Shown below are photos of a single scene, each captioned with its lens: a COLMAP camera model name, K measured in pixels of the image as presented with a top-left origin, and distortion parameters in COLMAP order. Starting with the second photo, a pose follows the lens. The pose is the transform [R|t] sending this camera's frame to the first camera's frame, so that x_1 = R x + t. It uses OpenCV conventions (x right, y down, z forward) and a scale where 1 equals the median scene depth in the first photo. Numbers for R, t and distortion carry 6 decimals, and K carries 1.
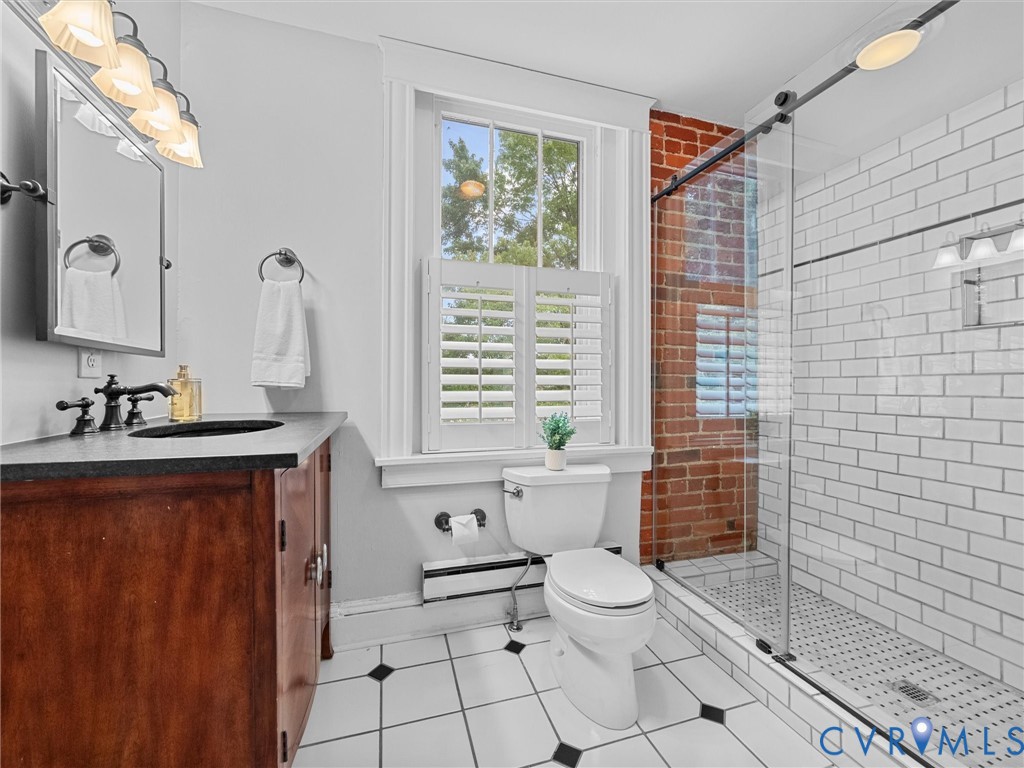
lens RADIAL K [[414.5, 0, 512.0], [0, 414.5, 384.0], [0, 0, 1]] dist [-0.000847, -0.000103]
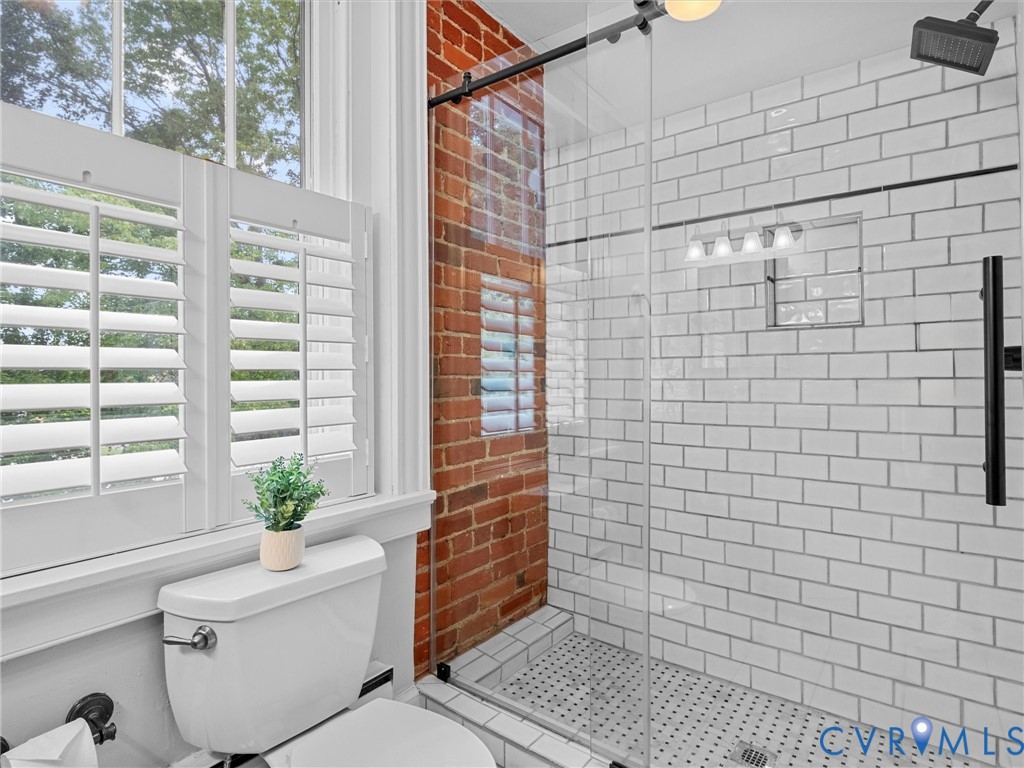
lens RADIAL K [[546.2, 0, 515.0], [0, 546.2, 371.5], [0, 0, 1]] dist [0.001522, -0.001297]
pose [[0.808131, -0.004223, 0.588988, -0.050622], [0.007190, 0.999971, -0.002696, -0.027475], [-0.588959, 0.006413, 0.808137, 0.237937]]
